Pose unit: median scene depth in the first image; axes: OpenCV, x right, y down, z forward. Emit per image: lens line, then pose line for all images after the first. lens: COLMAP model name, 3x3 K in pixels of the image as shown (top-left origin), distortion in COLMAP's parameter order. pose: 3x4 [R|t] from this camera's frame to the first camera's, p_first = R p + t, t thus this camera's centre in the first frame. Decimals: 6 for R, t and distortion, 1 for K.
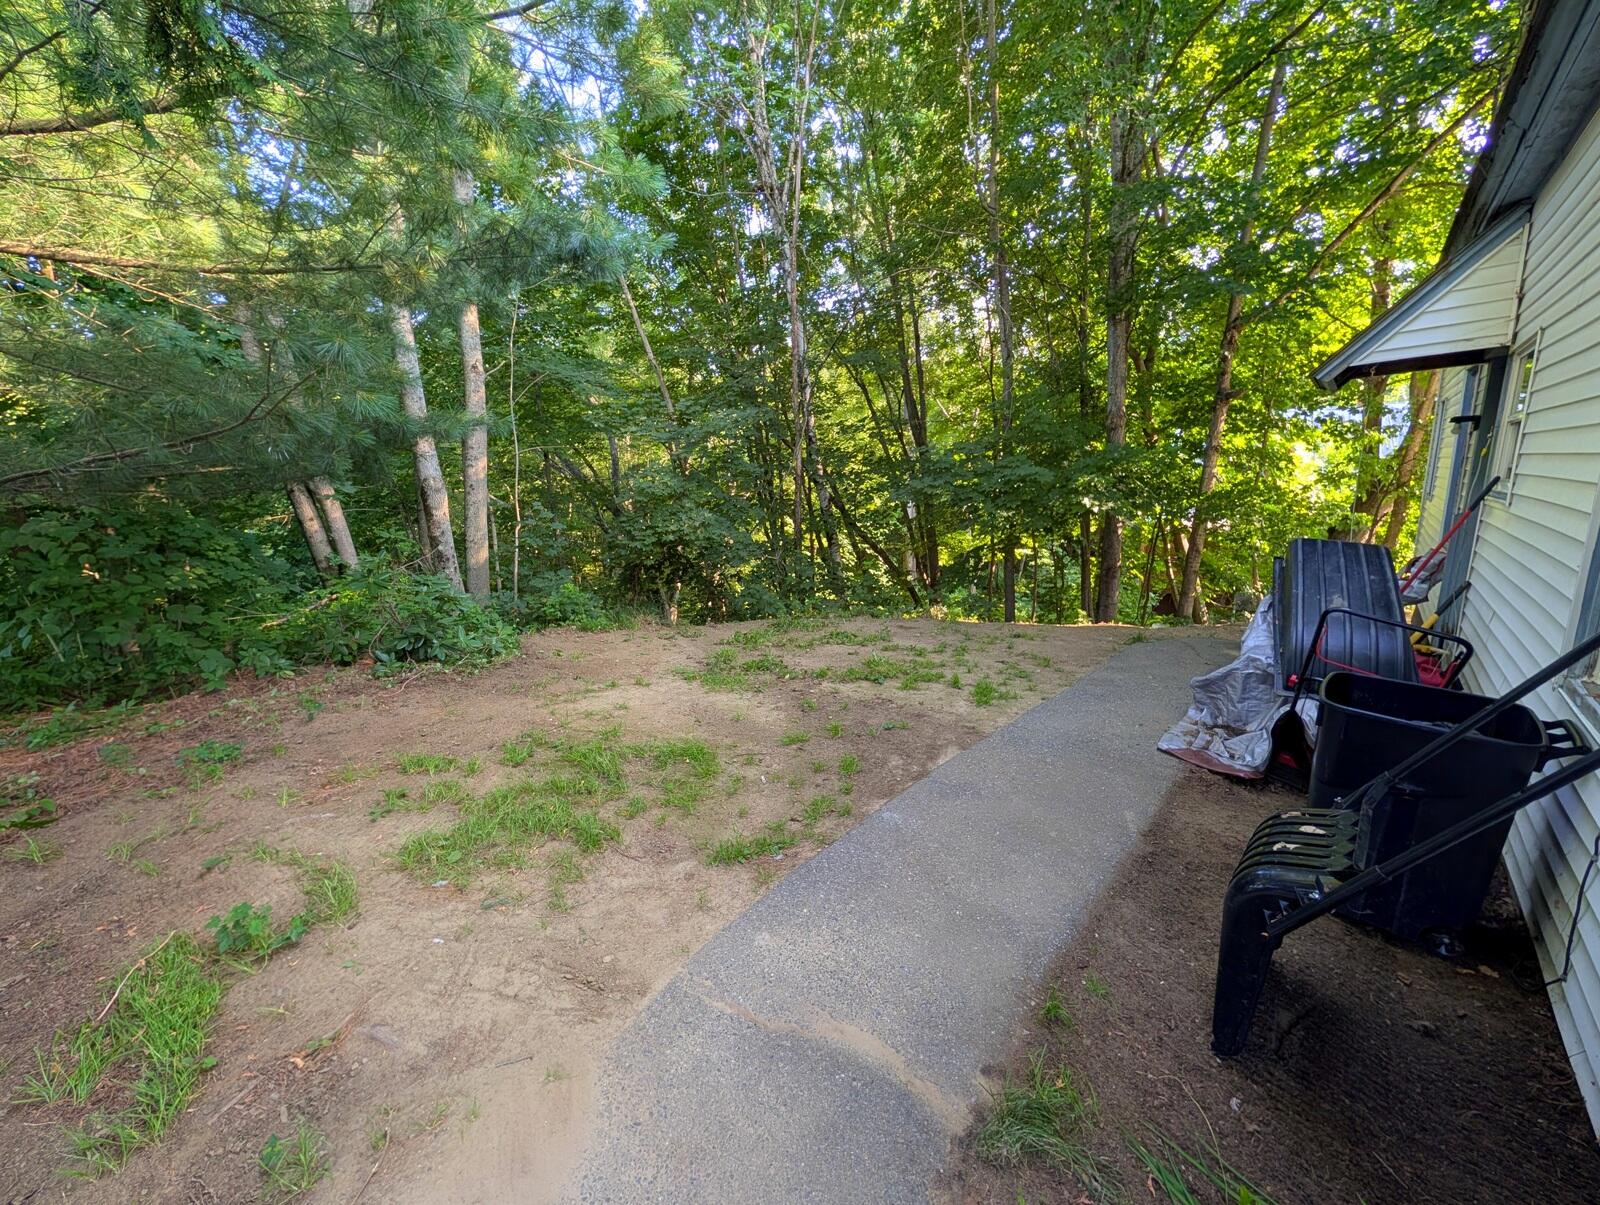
lens RADIAL K [[616.2, 0, 804.1], [0, 616.2, 598.3], [0, 0, 1]] dist [-0.001508, 0.000237]
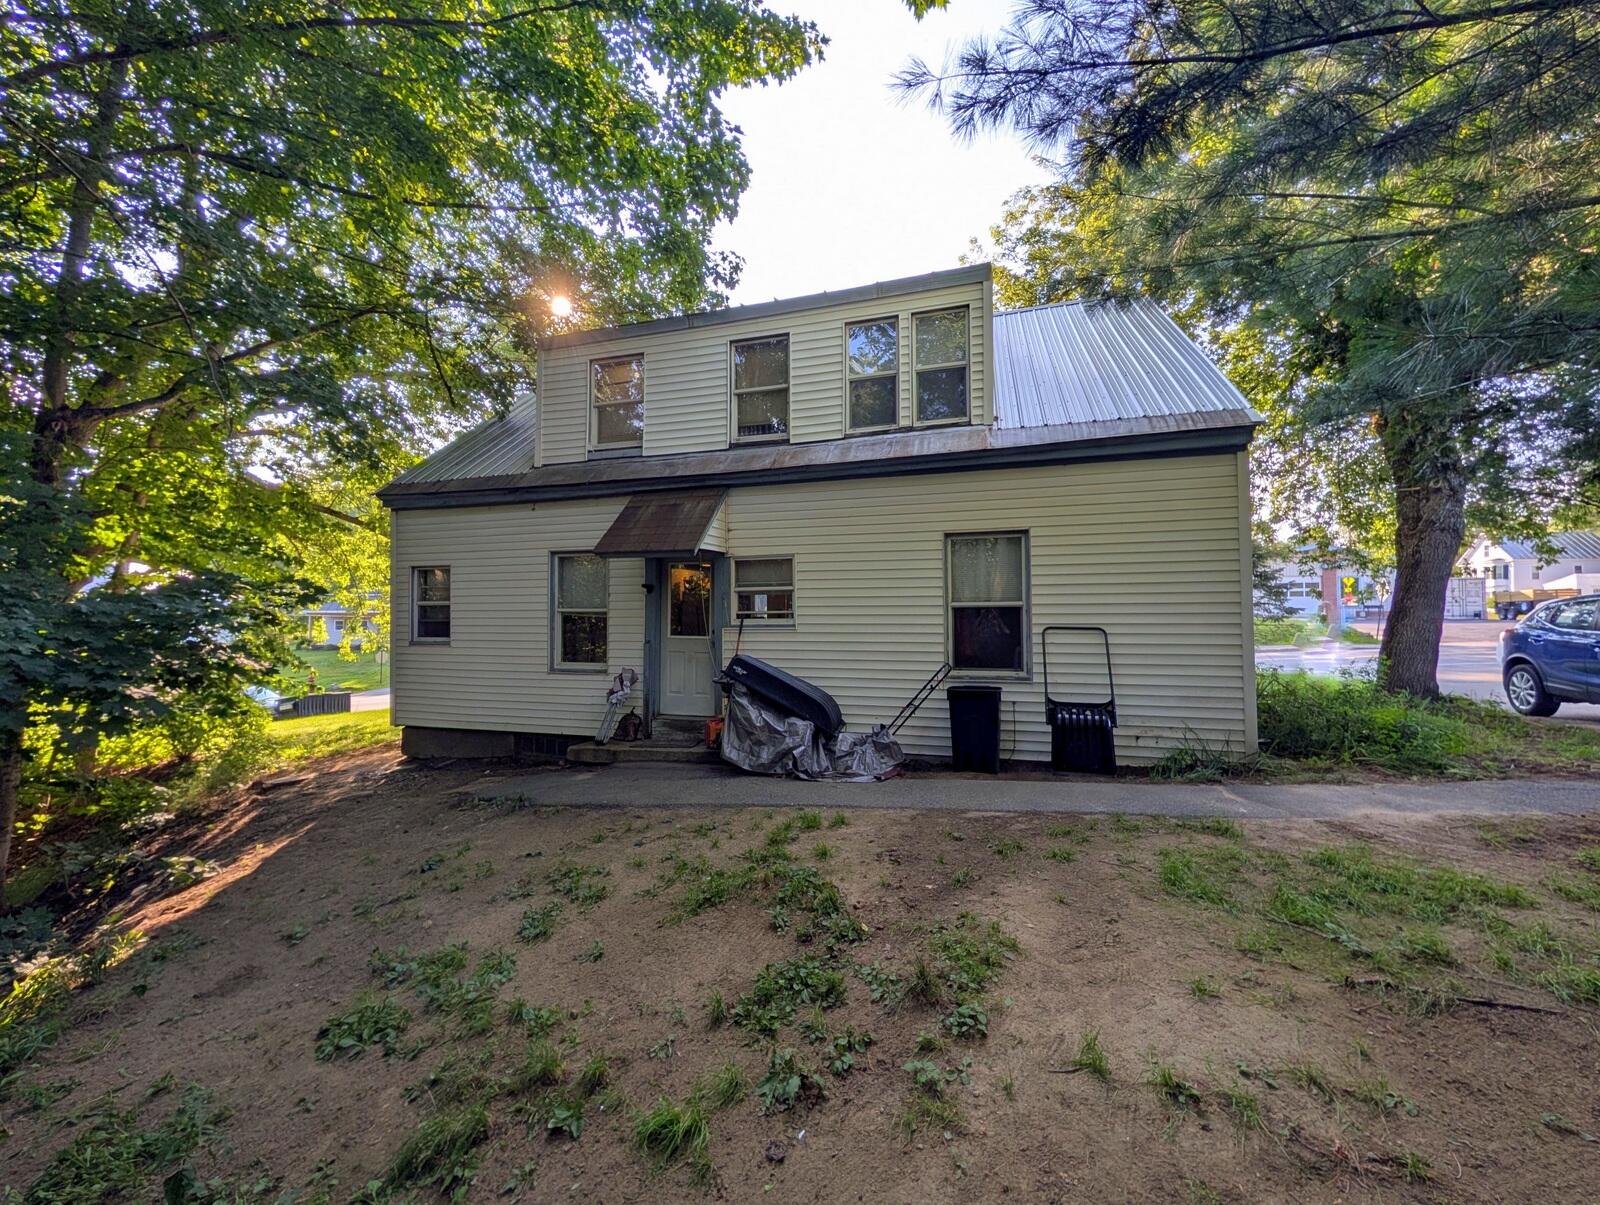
lens RADIAL K [[616.2, 0, 804.1], [0, 616.2, 598.3], [0, 0, 1]] dist [-0.001508, 0.000237]
pose [[-0.436060, 0.070842, 0.897125, -0.650177], [0.196160, 0.980408, 0.017928, -0.232419], [-0.878278, 0.183797, -0.441413, 1.502659]]
